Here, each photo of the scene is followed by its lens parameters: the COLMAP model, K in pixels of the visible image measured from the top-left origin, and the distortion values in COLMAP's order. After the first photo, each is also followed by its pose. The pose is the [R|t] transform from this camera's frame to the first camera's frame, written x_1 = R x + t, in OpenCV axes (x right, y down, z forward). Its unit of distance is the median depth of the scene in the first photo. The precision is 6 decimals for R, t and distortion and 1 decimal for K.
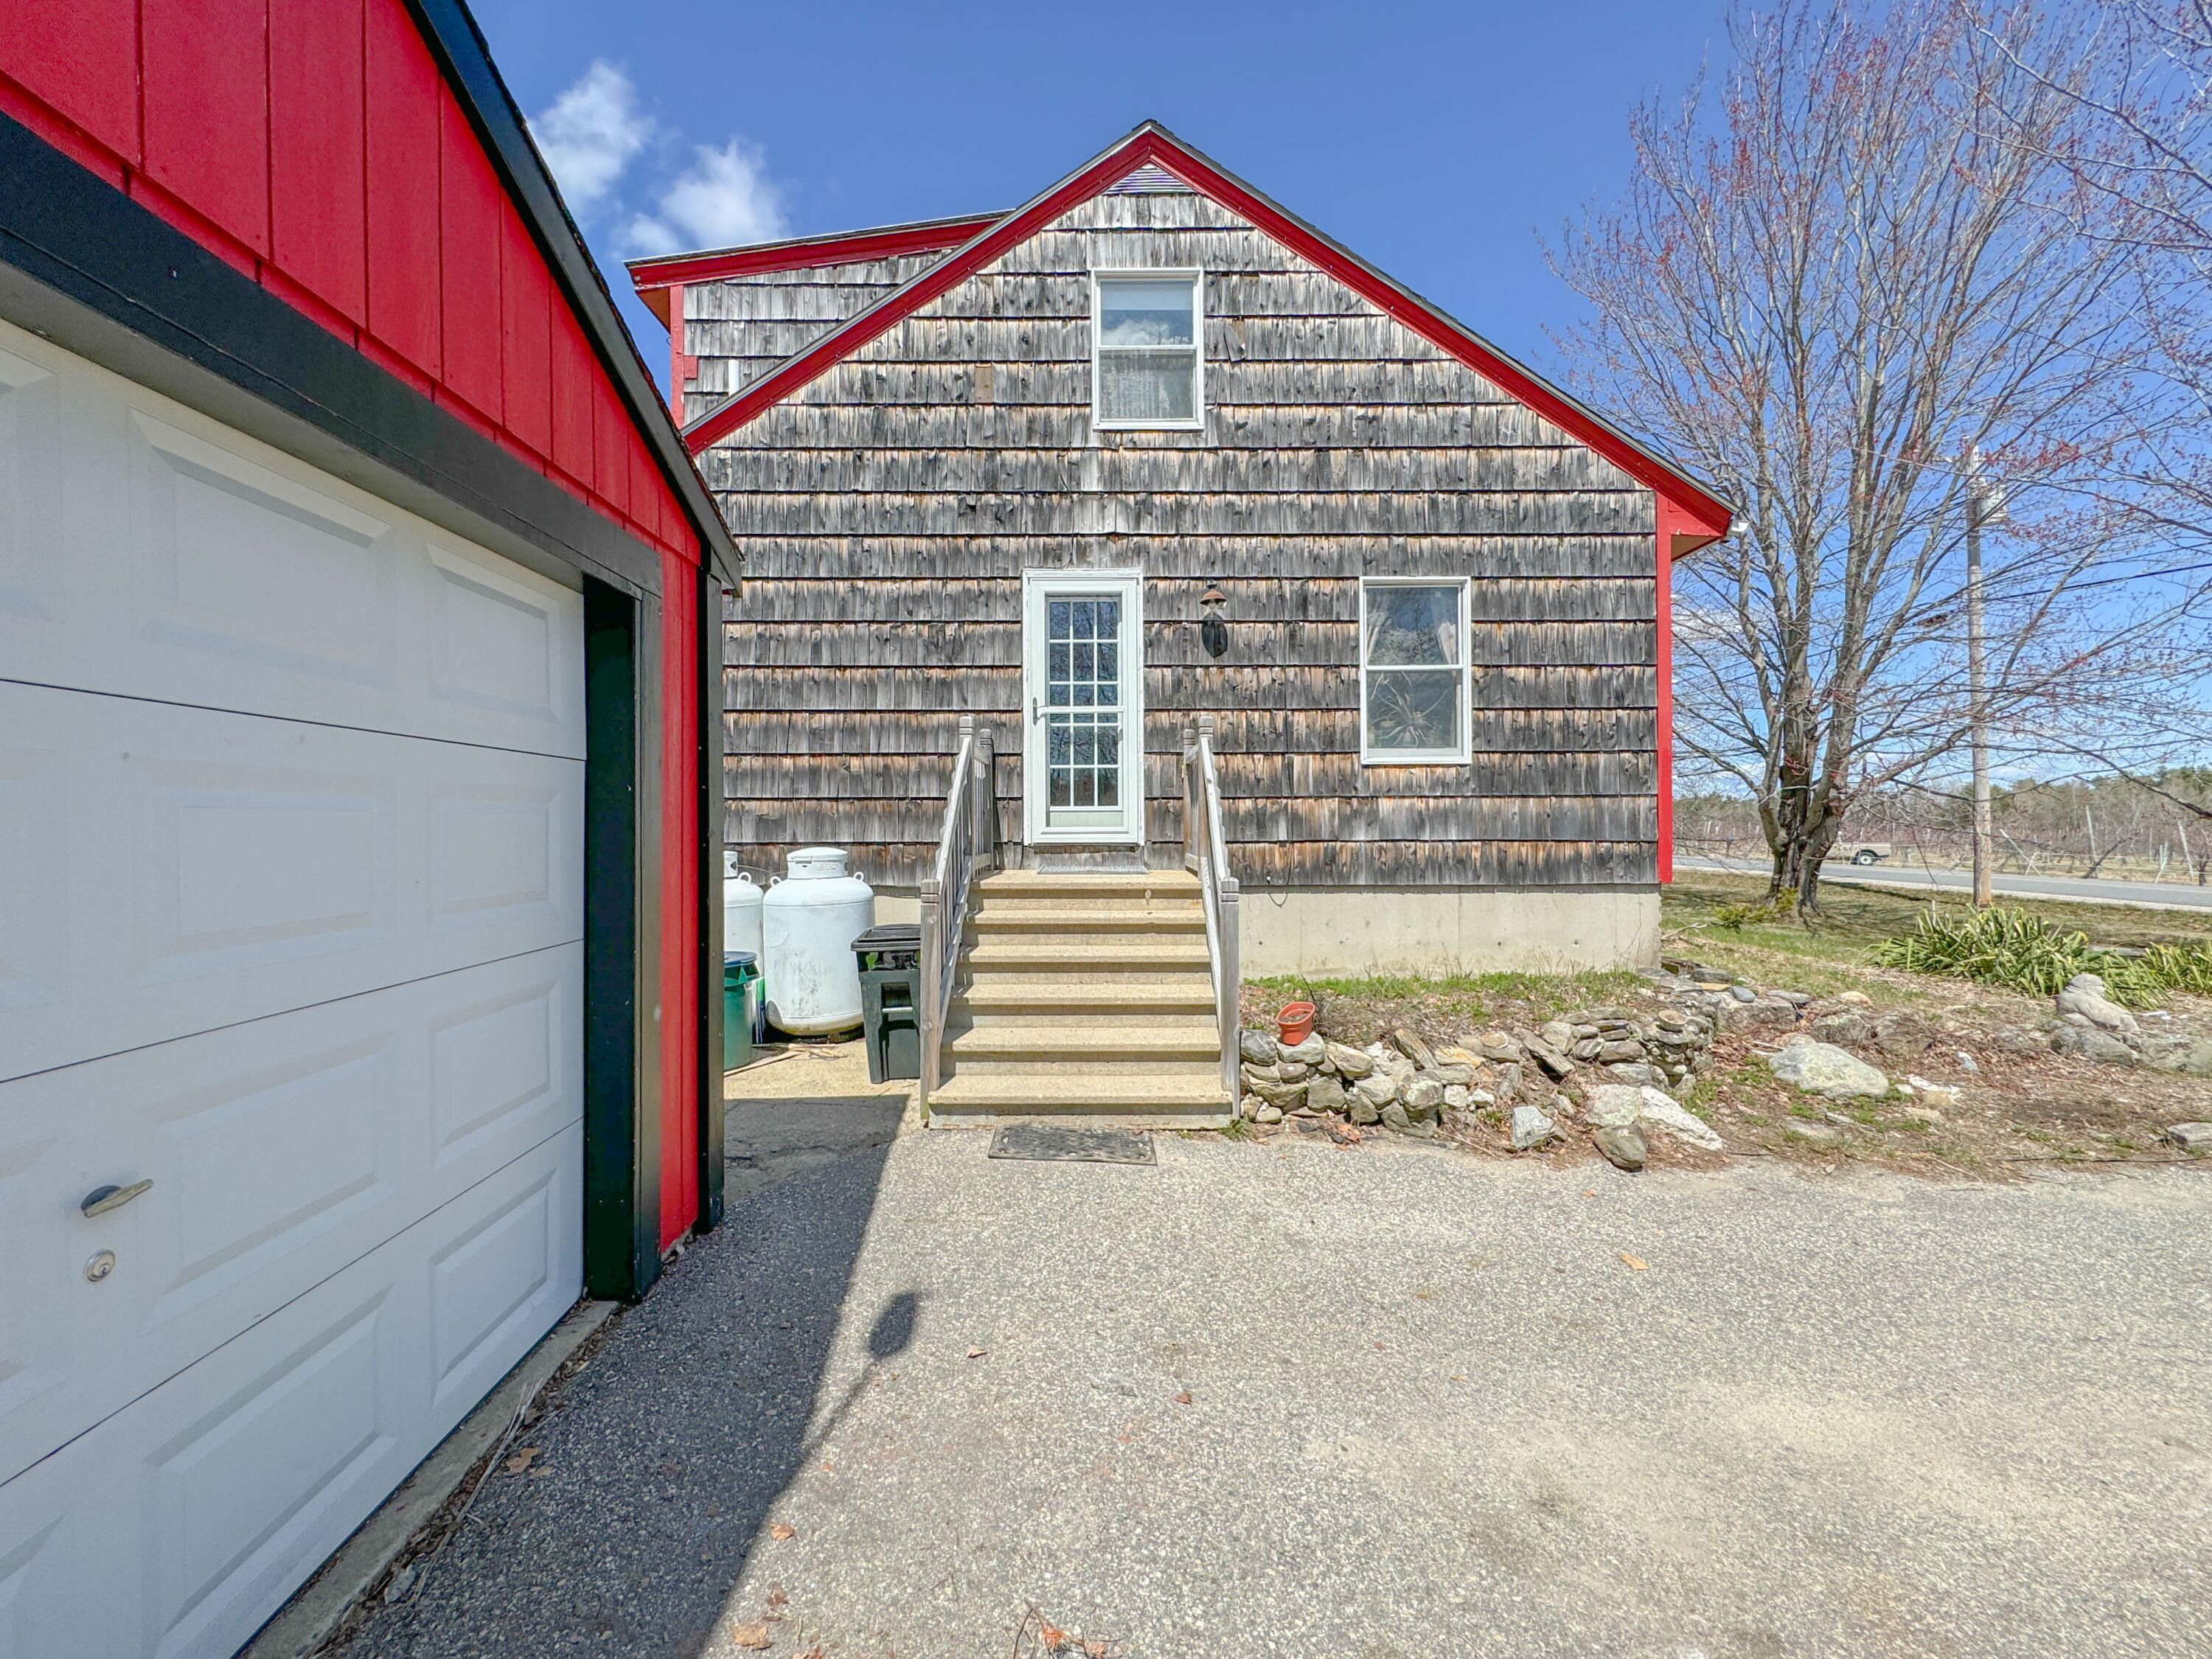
lens RADIAL K [[879.7, 0, 1106.0], [0, 879.7, 829.5], [0, 0, 1]] dist [0.000225, 0.000042]
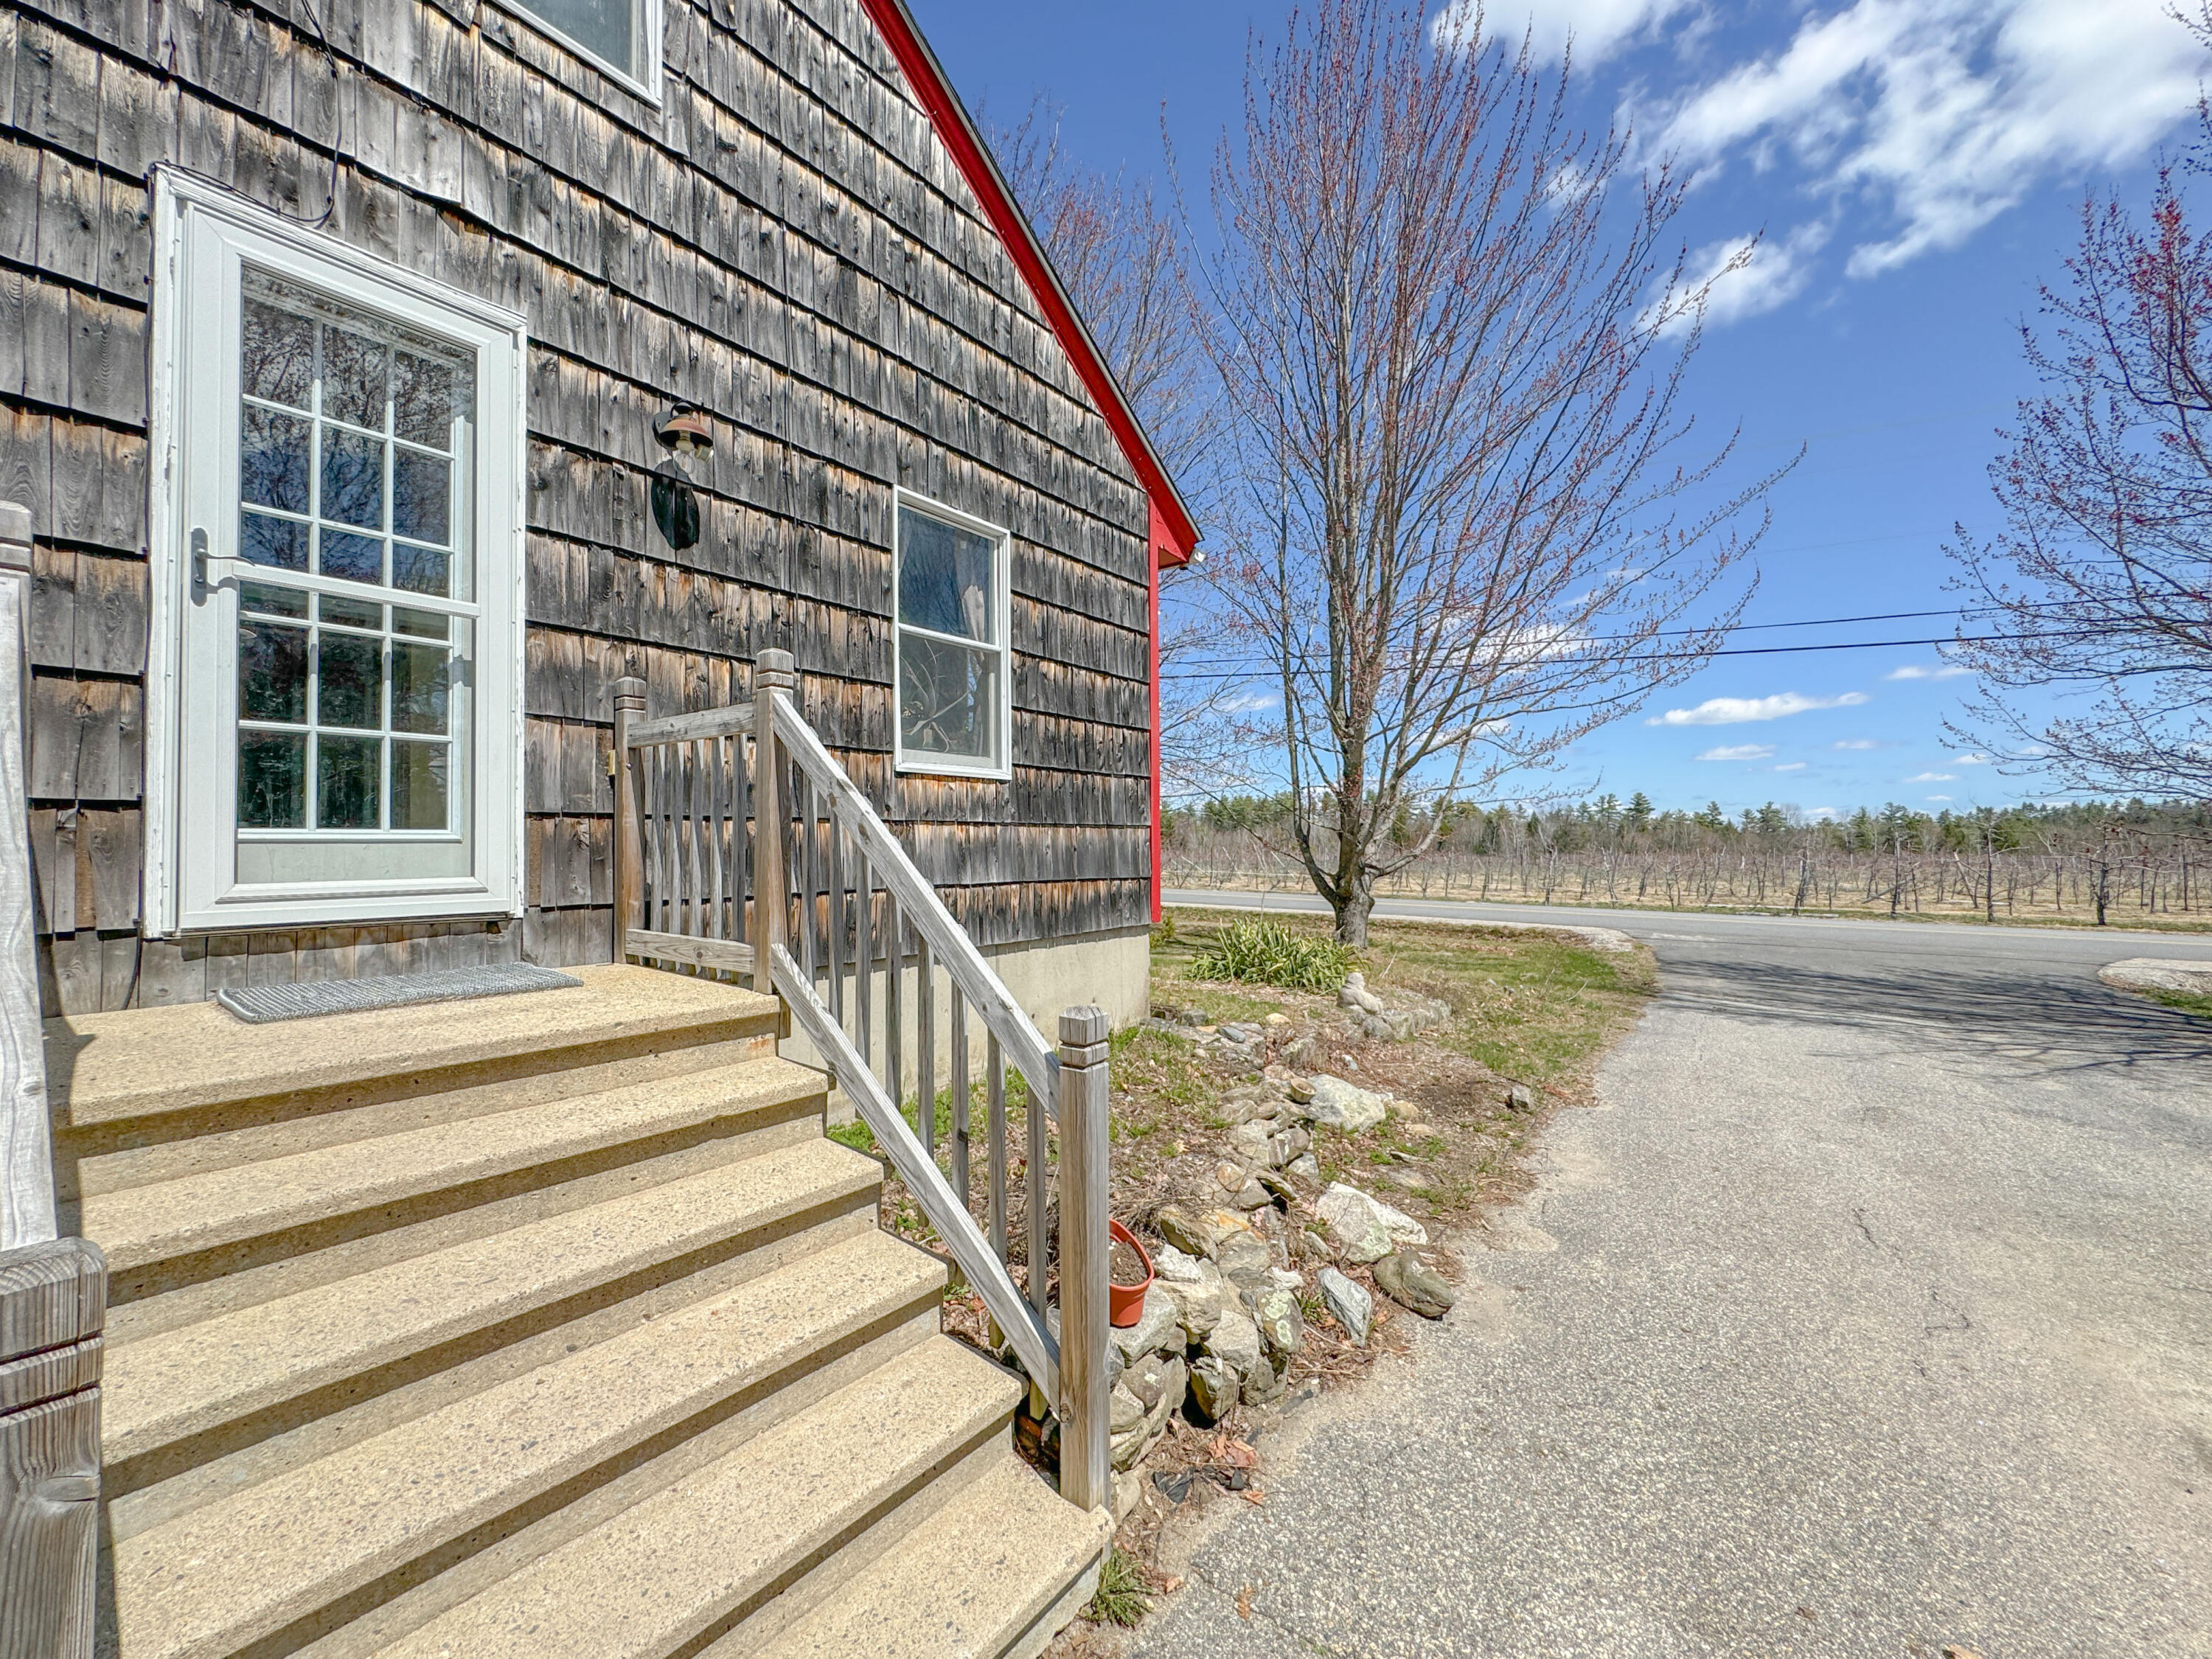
lens RADIAL K [[899.2, 0, 1106.0], [0, 899.2, 829.5], [0, 0, 1]] dist [-0.001141, -0.000574]
pose [[0.626254, 0.014388, 0.779486, -0.130153], [0.008530, 0.999643, -0.025304, -0.012718], [-0.779573, 0.022495, 0.625908, 0.465169]]
